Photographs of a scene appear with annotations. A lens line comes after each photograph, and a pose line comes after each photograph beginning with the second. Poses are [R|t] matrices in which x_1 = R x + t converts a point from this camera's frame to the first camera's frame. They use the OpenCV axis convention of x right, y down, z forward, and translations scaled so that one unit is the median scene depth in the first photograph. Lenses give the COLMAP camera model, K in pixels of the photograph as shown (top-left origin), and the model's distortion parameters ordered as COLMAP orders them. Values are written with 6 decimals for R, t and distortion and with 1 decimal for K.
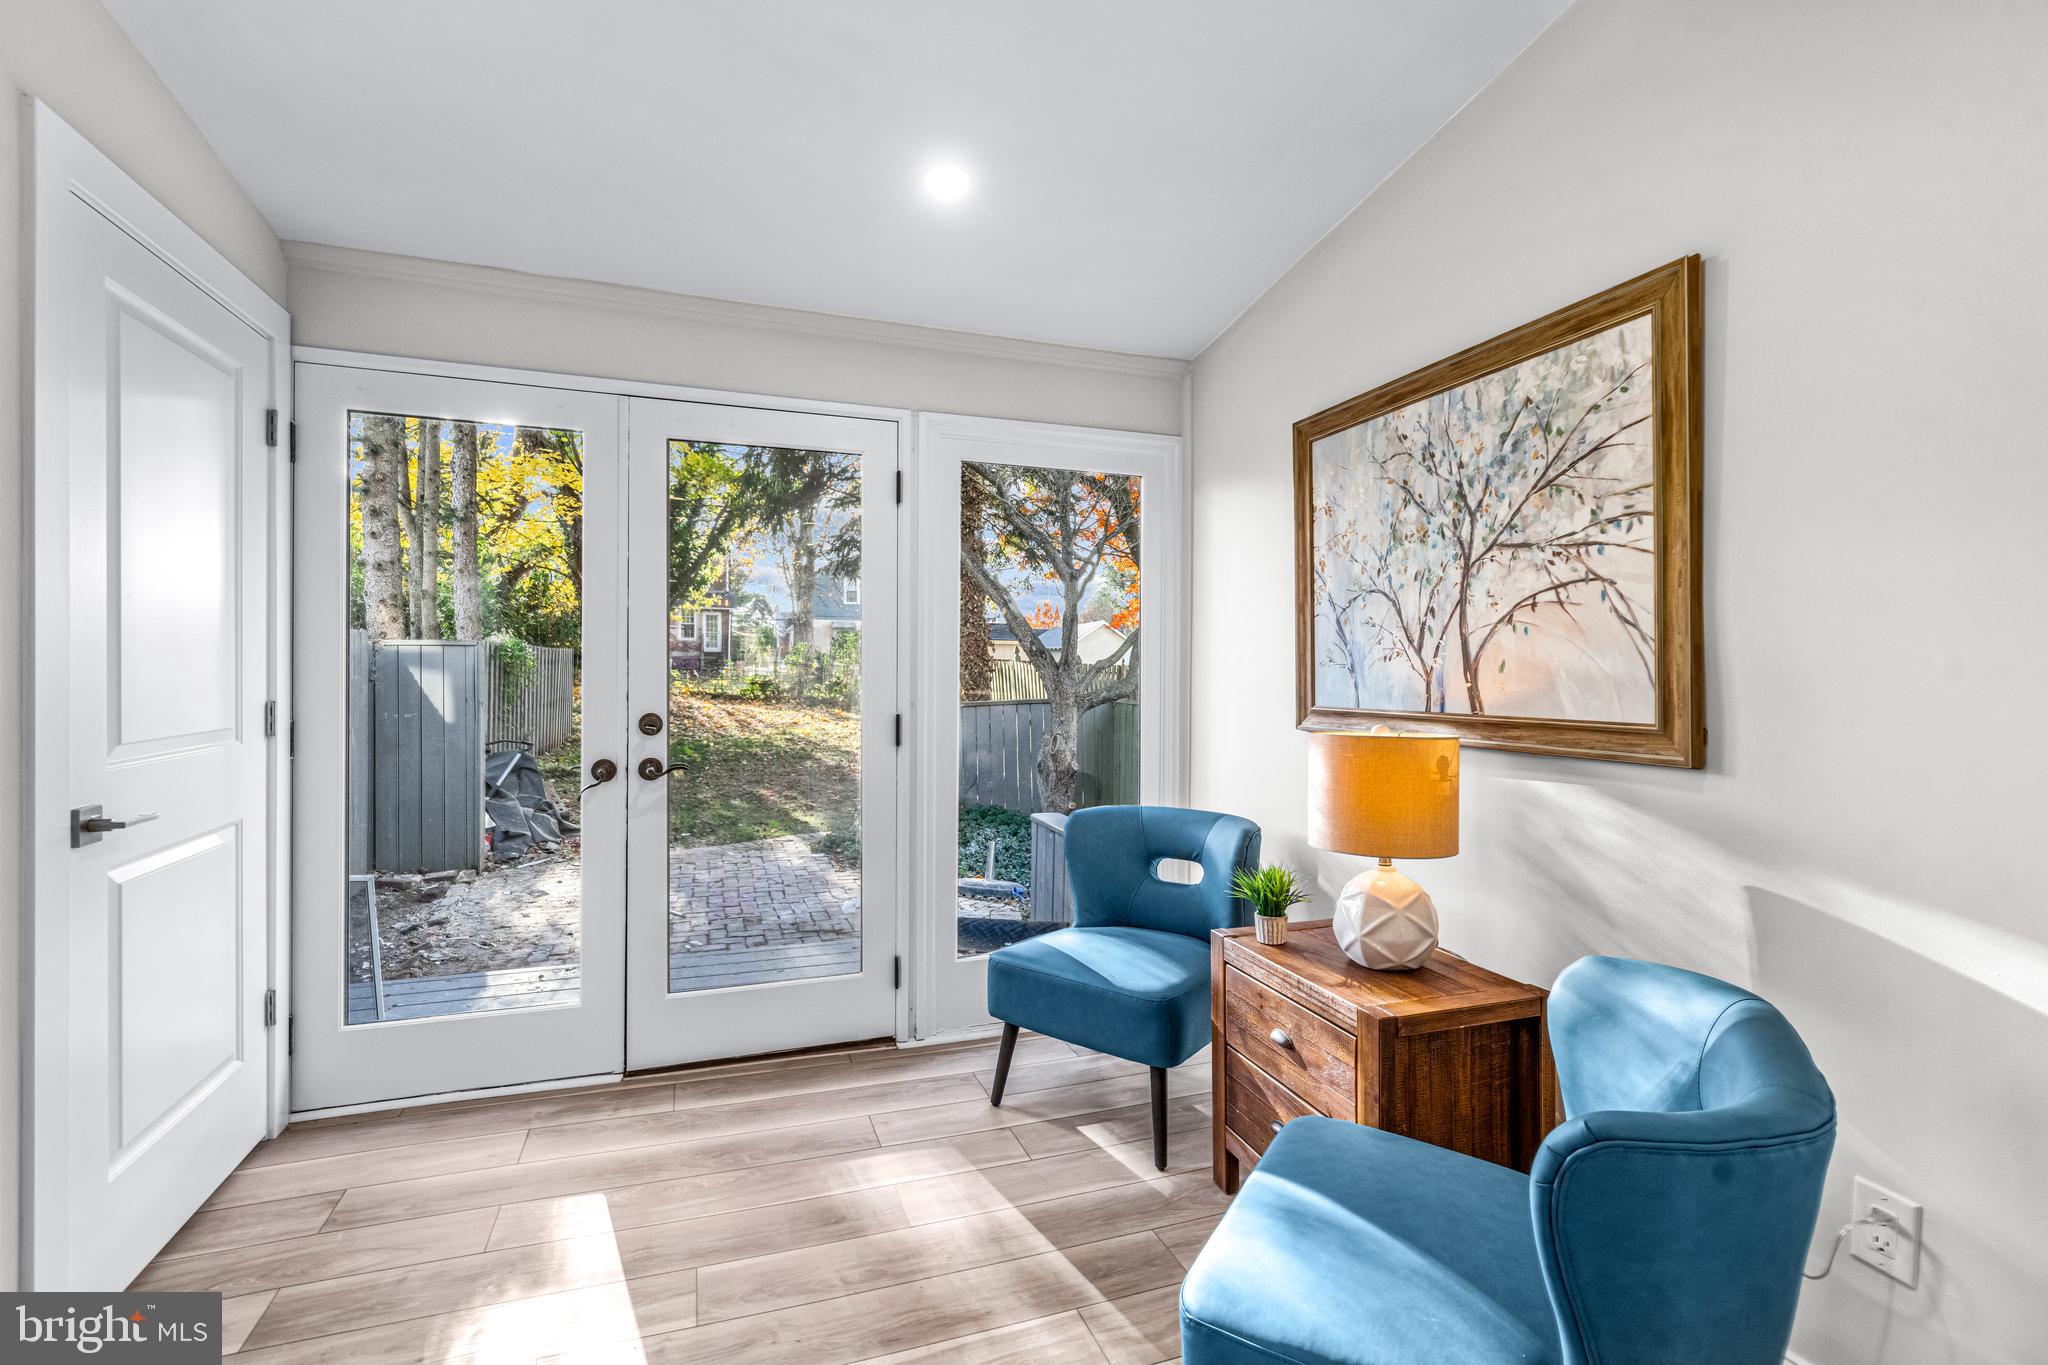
lens RADIAL K [[928.0, 0, 1022.2], [0, 928.0, 672.0], [0, 0, 1]] dist [-0.000132, 0.000123]
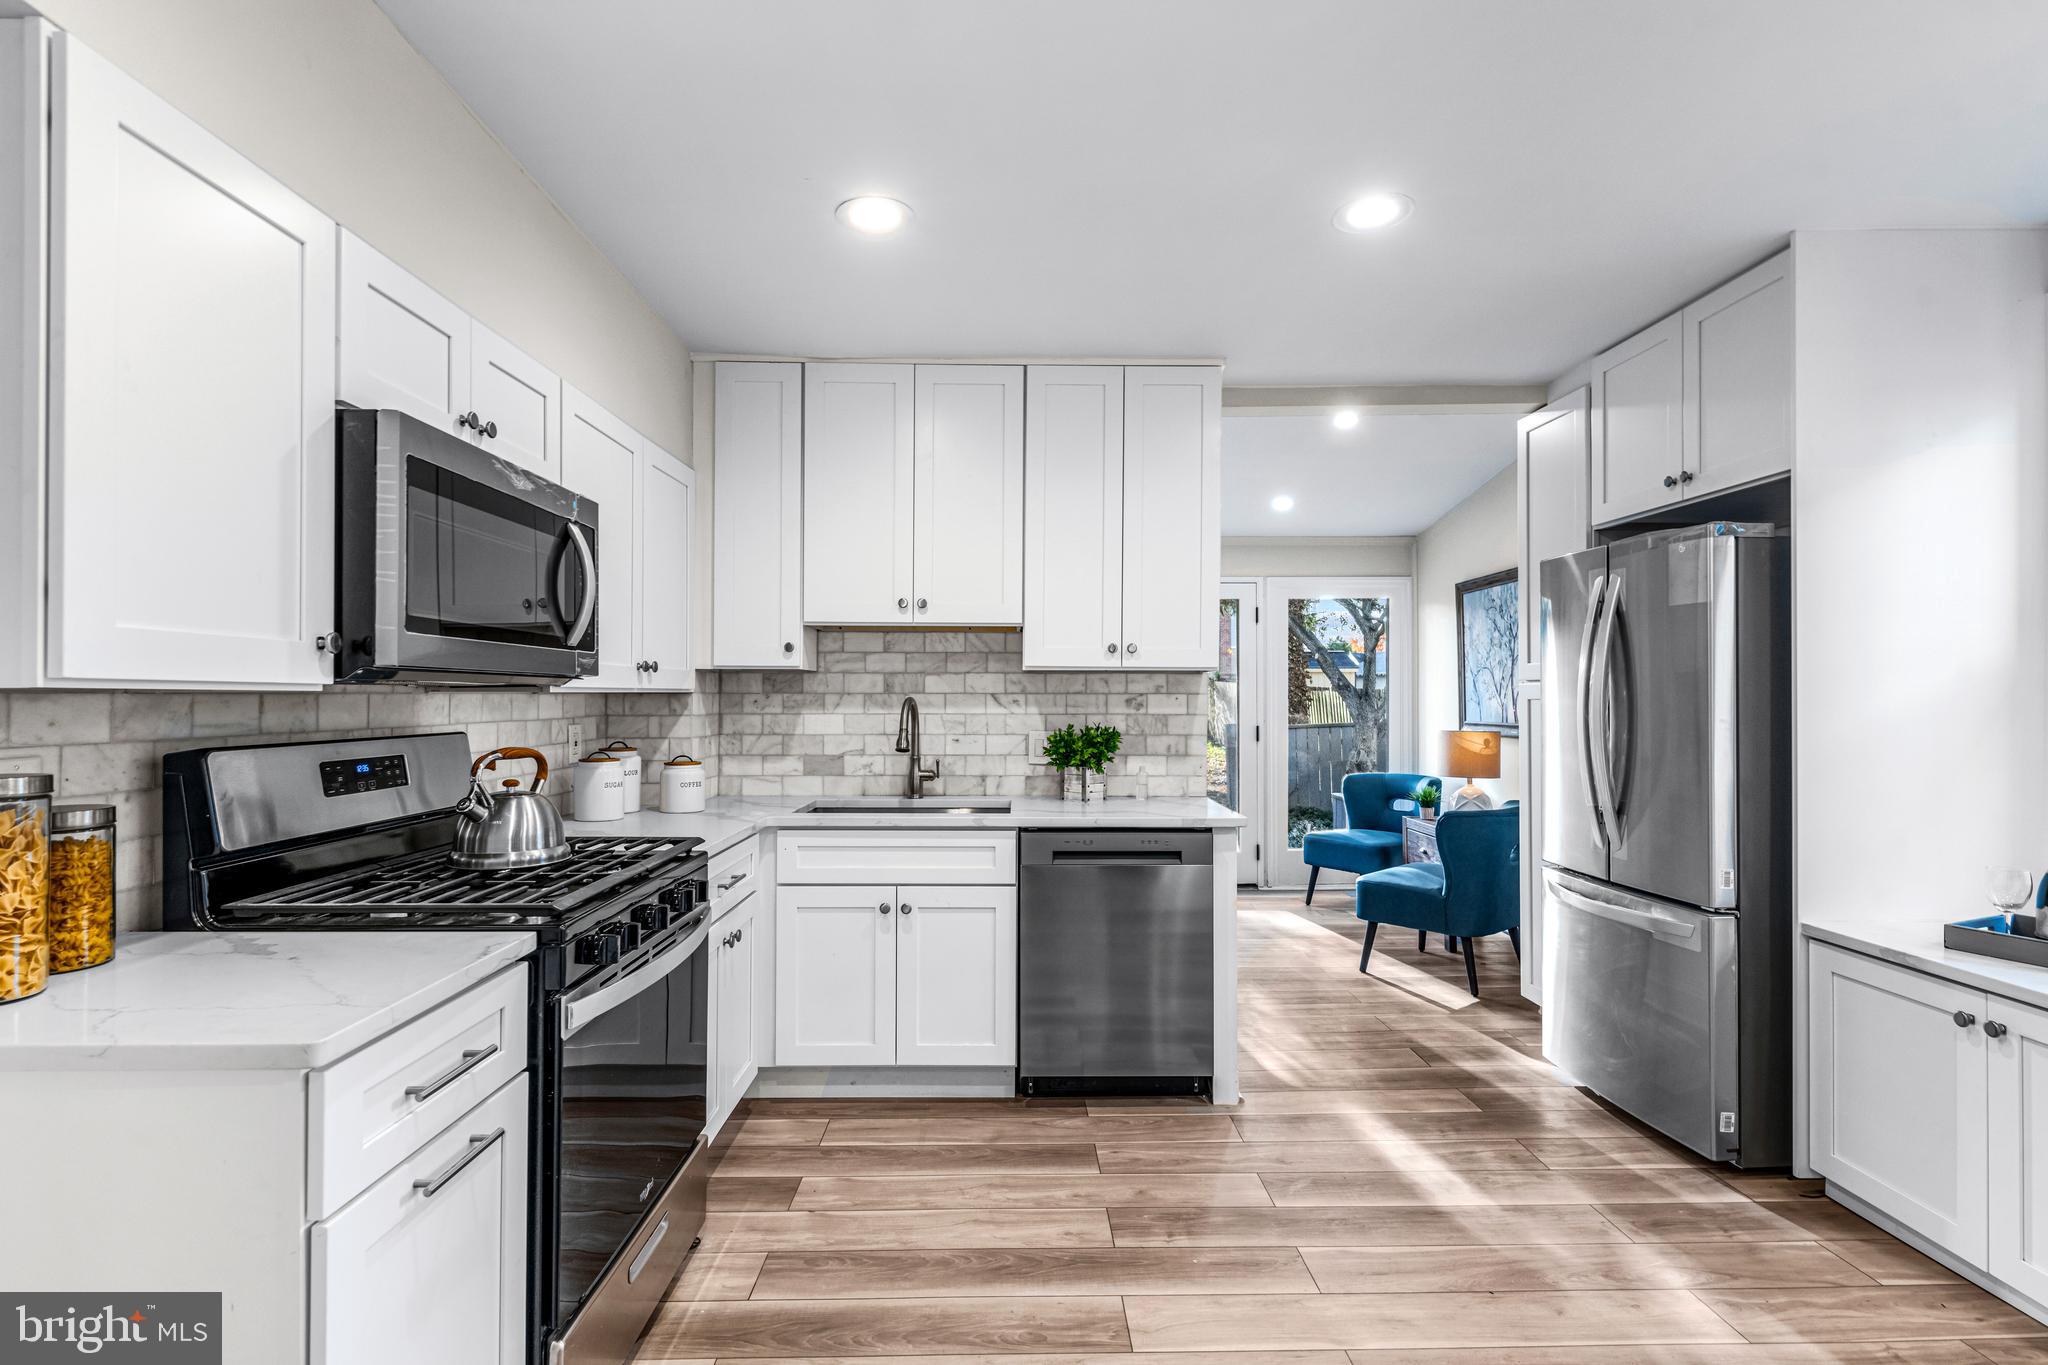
lens RADIAL K [[976.4, 0, 1025.8], [0, 976.4, 685.8], [0, 0, 1]] dist [0.000174, -0.000026]
pose [[0.948998, -0.009200, -0.315148, 0.060799], [0.004938, 0.999885, -0.014320, -0.013411], [0.315243, 0.012033, 0.948935, -1.208943]]
